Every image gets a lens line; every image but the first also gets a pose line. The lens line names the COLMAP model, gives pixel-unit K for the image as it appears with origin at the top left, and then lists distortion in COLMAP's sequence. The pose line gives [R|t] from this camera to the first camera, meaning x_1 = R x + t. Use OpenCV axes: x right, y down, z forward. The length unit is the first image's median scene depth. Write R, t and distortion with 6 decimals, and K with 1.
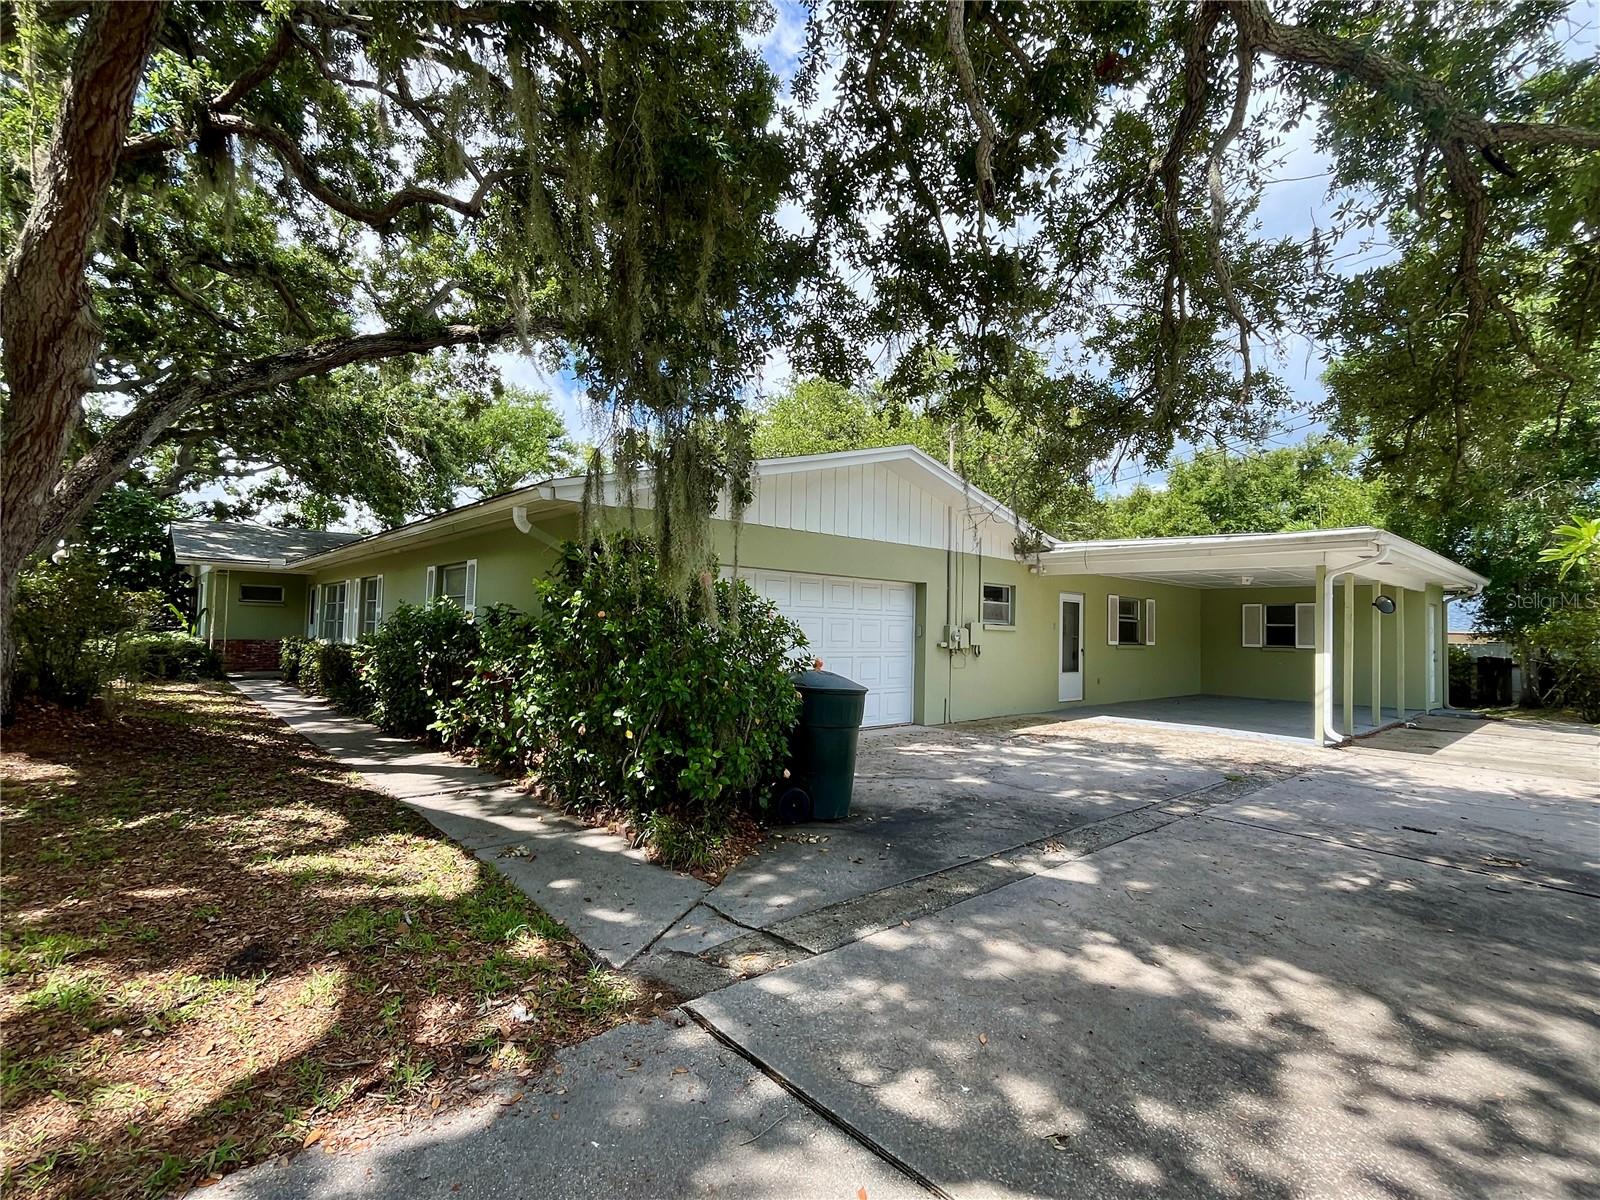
lens RADIAL K [[746.4, 0, 798.4], [0, 746.4, 599.4], [0, 0, 1]] dist [0.000856, 0.000037]
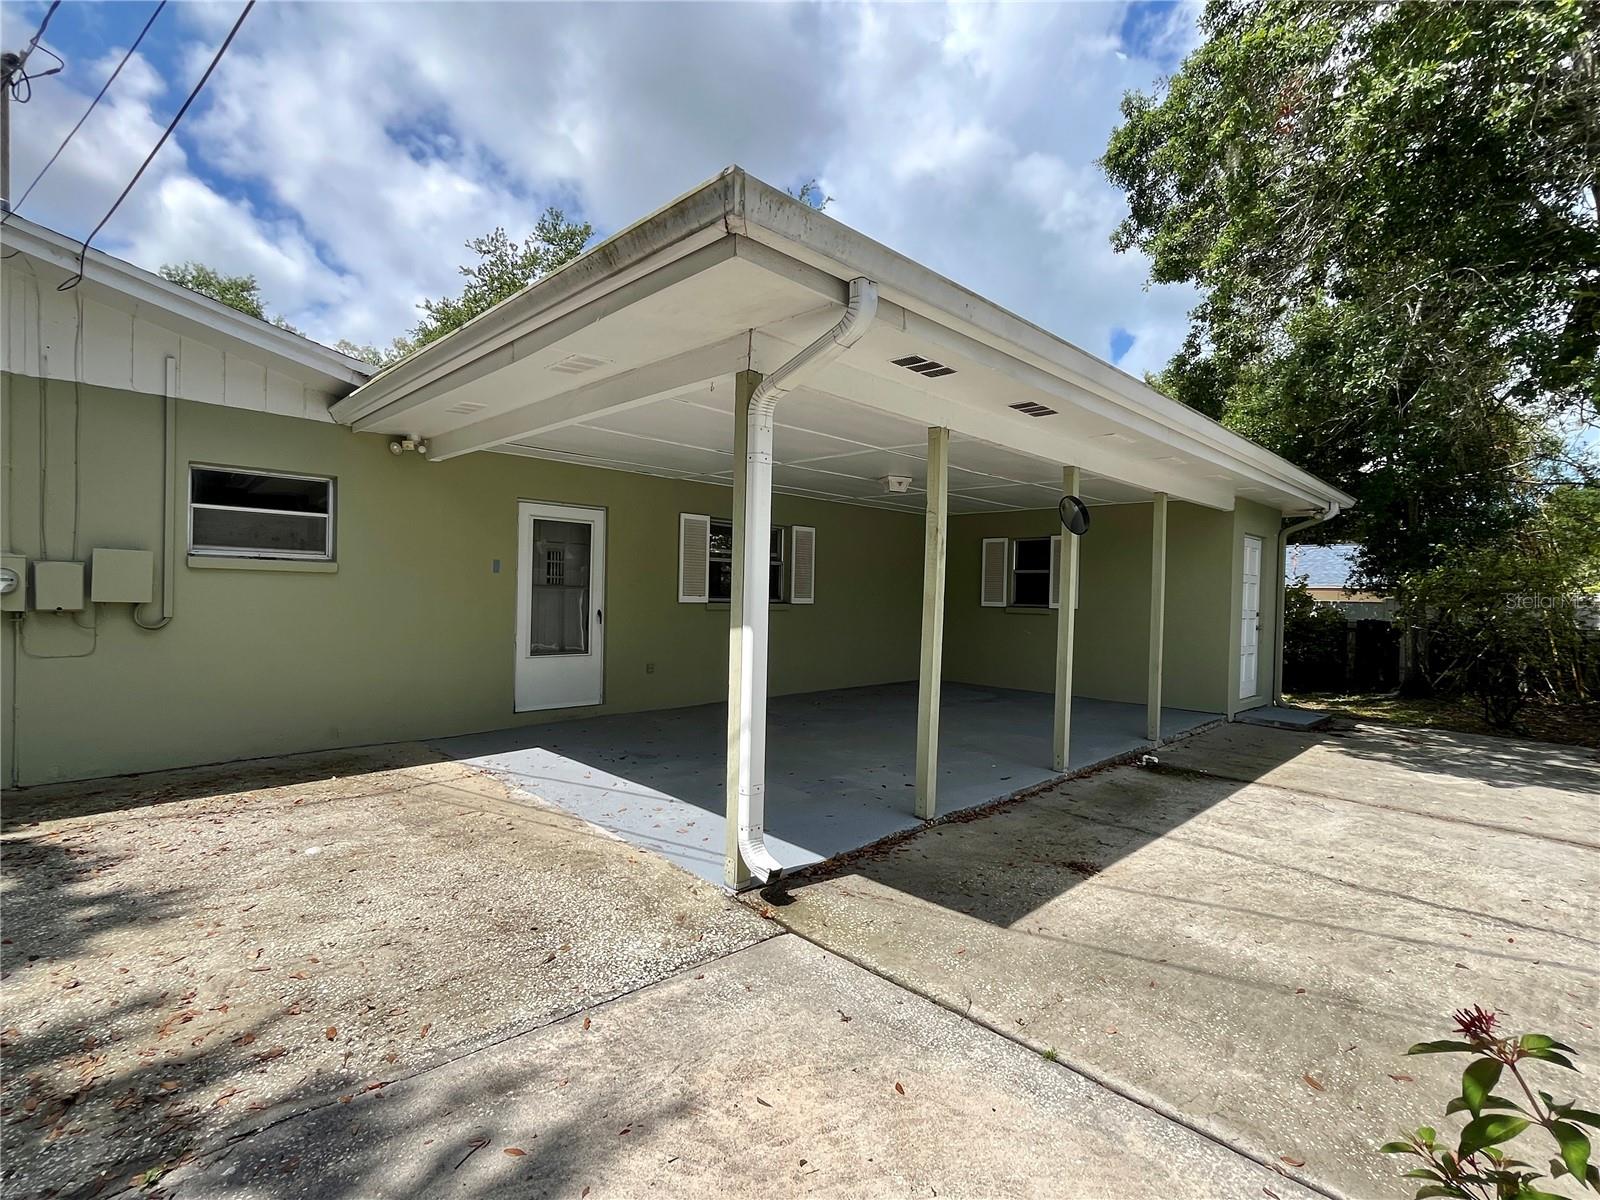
lens RADIAL K [[746.4, 0, 802.0], [0, 746.4, 599.4], [0, 0, 1]] dist [0.000856, 0.000037]
pose [[0.998905, 0.001575, 0.046757, 0.449404], [-0.004298, 0.998296, 0.058194, 0.023586], [-0.046586, -0.058332, 0.997210, 0.408118]]
